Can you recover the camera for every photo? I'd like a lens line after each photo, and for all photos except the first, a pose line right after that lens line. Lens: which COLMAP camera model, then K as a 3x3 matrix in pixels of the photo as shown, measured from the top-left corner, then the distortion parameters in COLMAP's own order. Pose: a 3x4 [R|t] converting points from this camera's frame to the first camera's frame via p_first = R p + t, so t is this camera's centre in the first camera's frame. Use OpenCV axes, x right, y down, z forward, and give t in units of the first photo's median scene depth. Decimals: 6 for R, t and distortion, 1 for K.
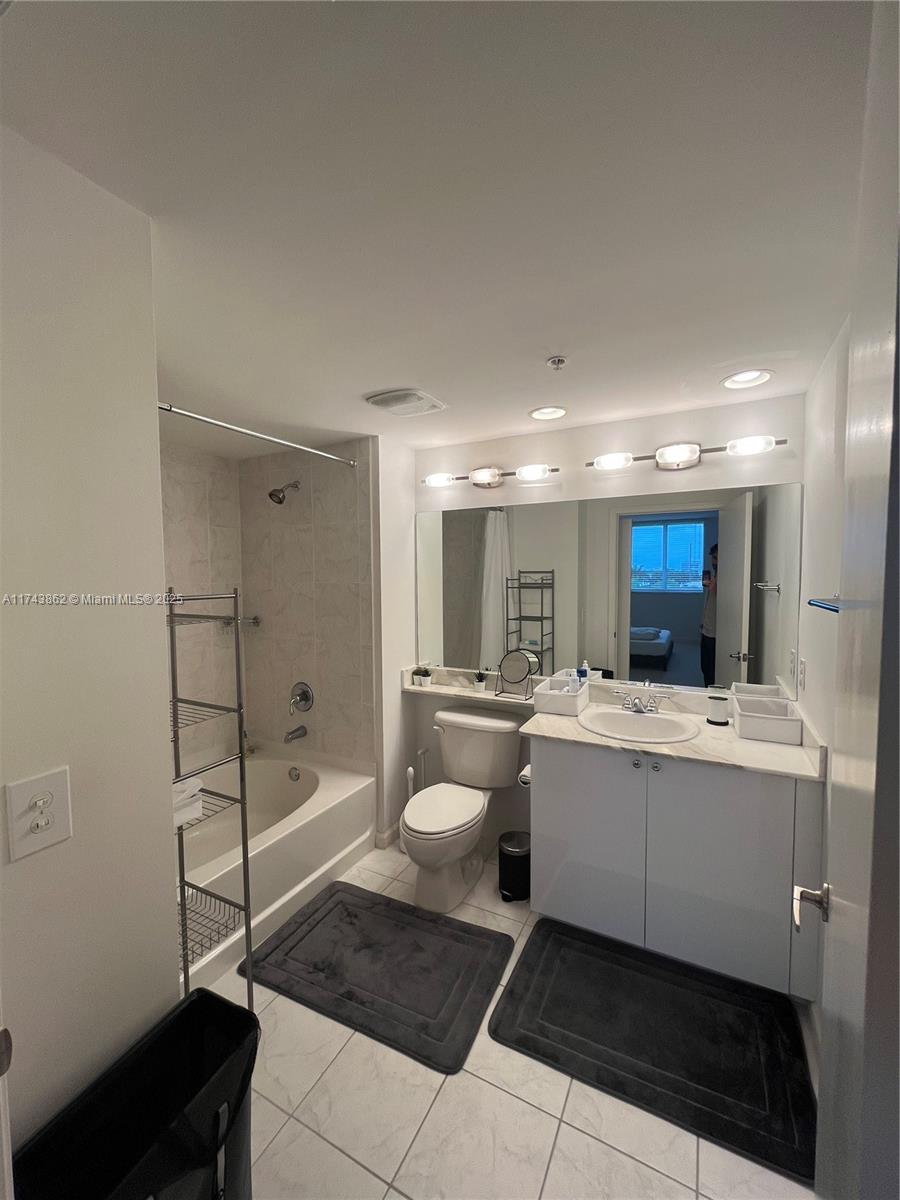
lens RADIAL K [[483.4, 0, 451.5], [0, 483.4, 597.7], [0, 0, 1]] dist [-0.002464, -0.000167]
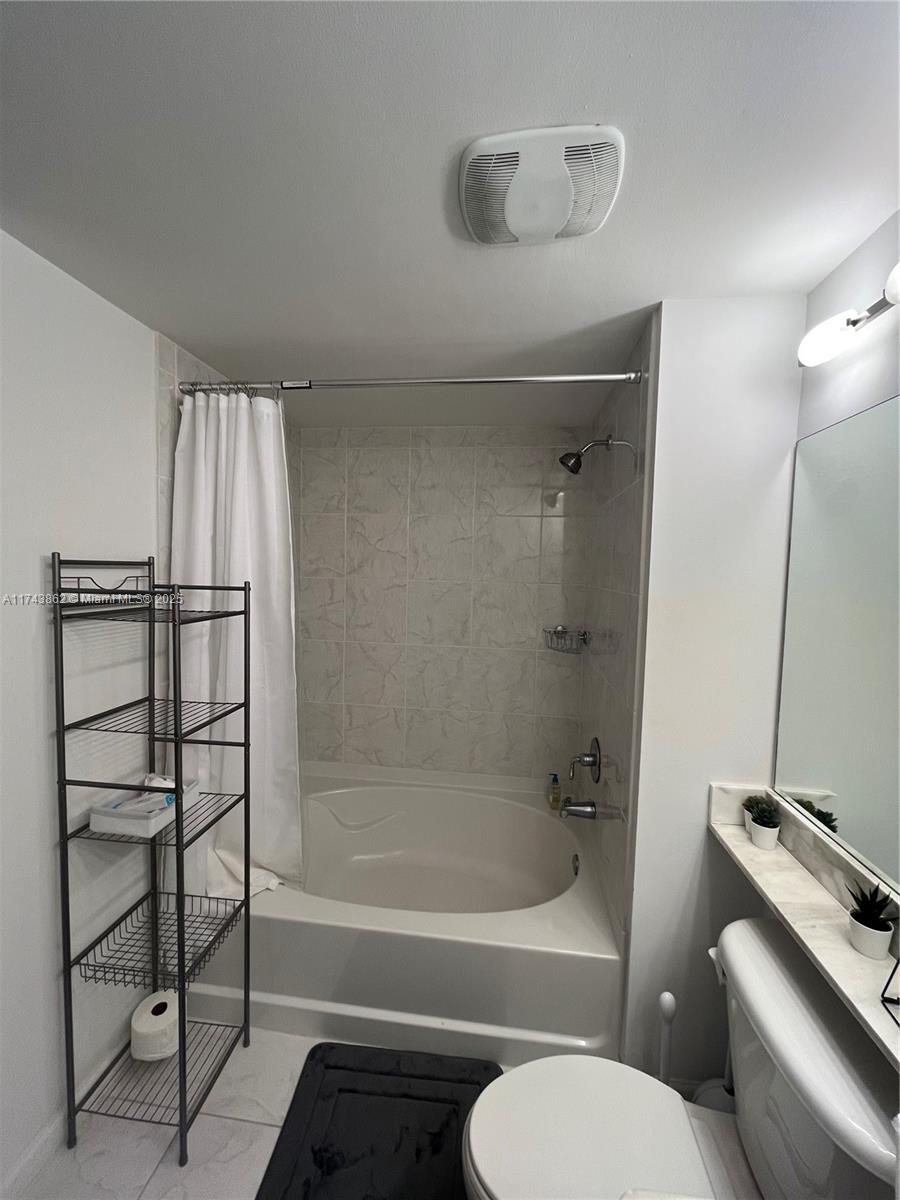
lens RADIAL K [[483.4, 0, 451.8], [0, 483.4, 598.9], [0, 0, 1]] dist [-0.002464, -0.000167]
pose [[0.353633, 0.073454, -0.932496, 0.252399], [-0.075175, 0.995919, 0.049941, -0.038755], [0.932359, 0.052440, 0.357712, 0.625633]]
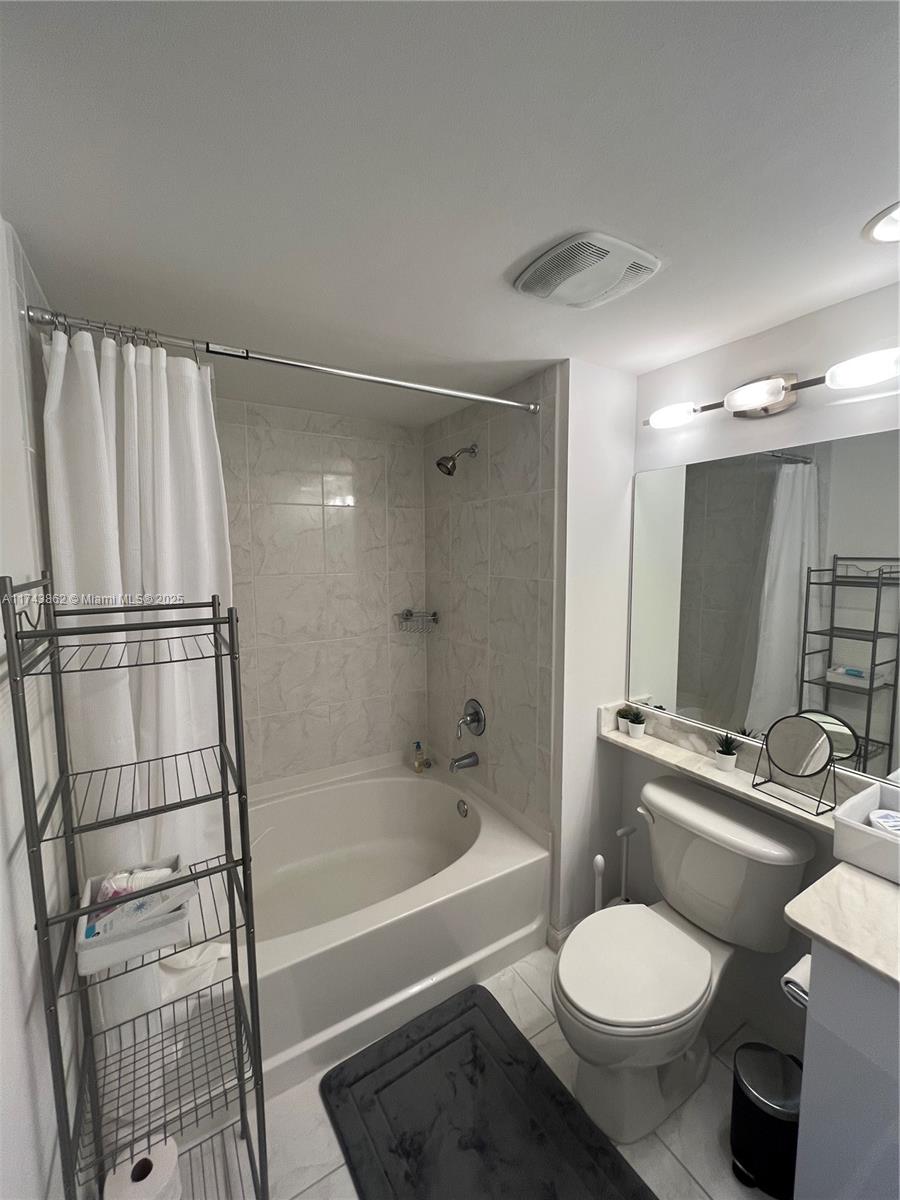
lens RADIAL K [[483.4, 0, 451.4], [0, 483.4, 598.2], [0, 0, 1]] dist [-0.002464, -0.000167]
pose [[0.854900, 0.054236, -0.515950, 0.067851], [-0.027585, 0.997866, 0.059186, -0.042593], [0.518059, -0.036366, 0.854572, 0.334630]]
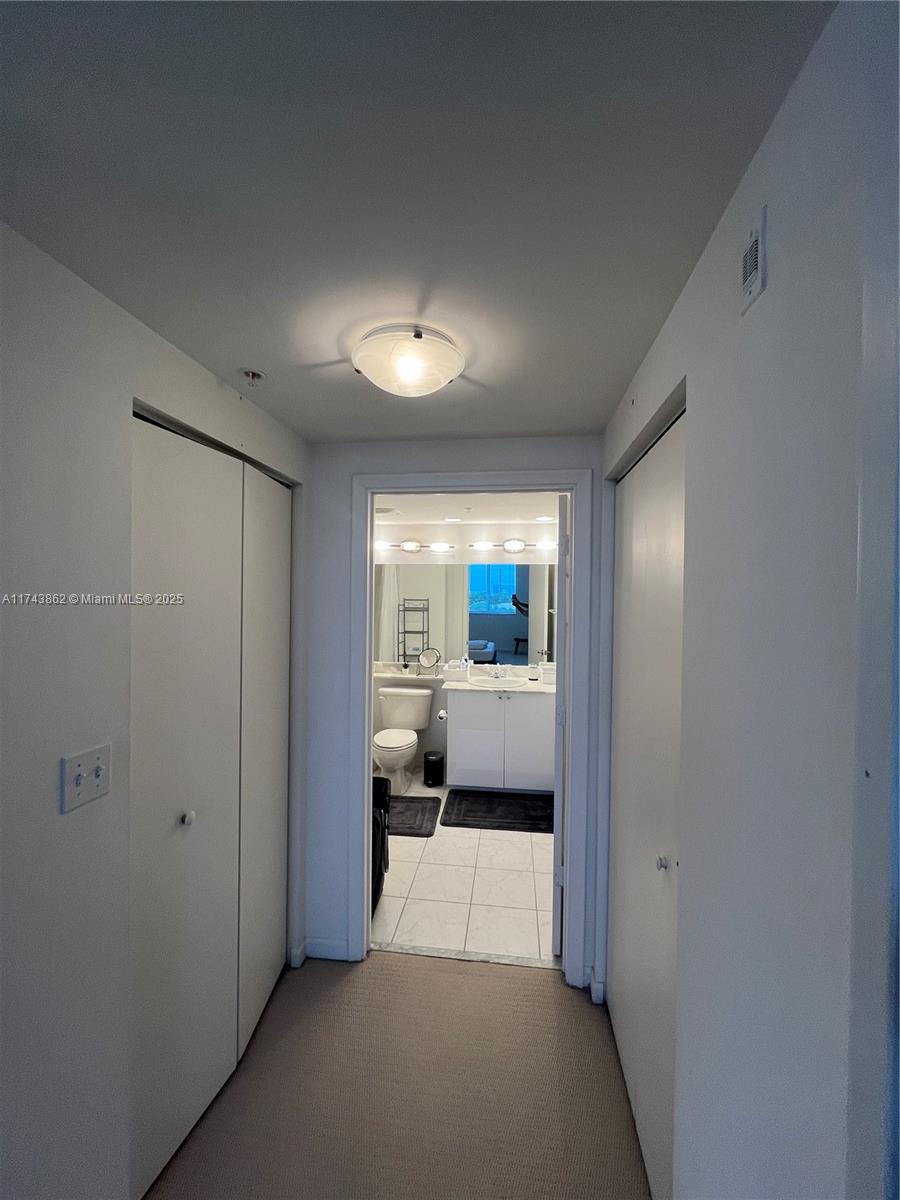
lens RADIAL K [[483.4, 0, 443.3], [0, 483.4, 596.7], [0, 0, 1]] dist [-0.002464, -0.000167]
pose [[0.942134, 0.014324, 0.334930, -0.388439], [0.000247, 0.999057, -0.043422, -0.000502], [-0.335236, 0.040992, 0.941242, -0.631677]]
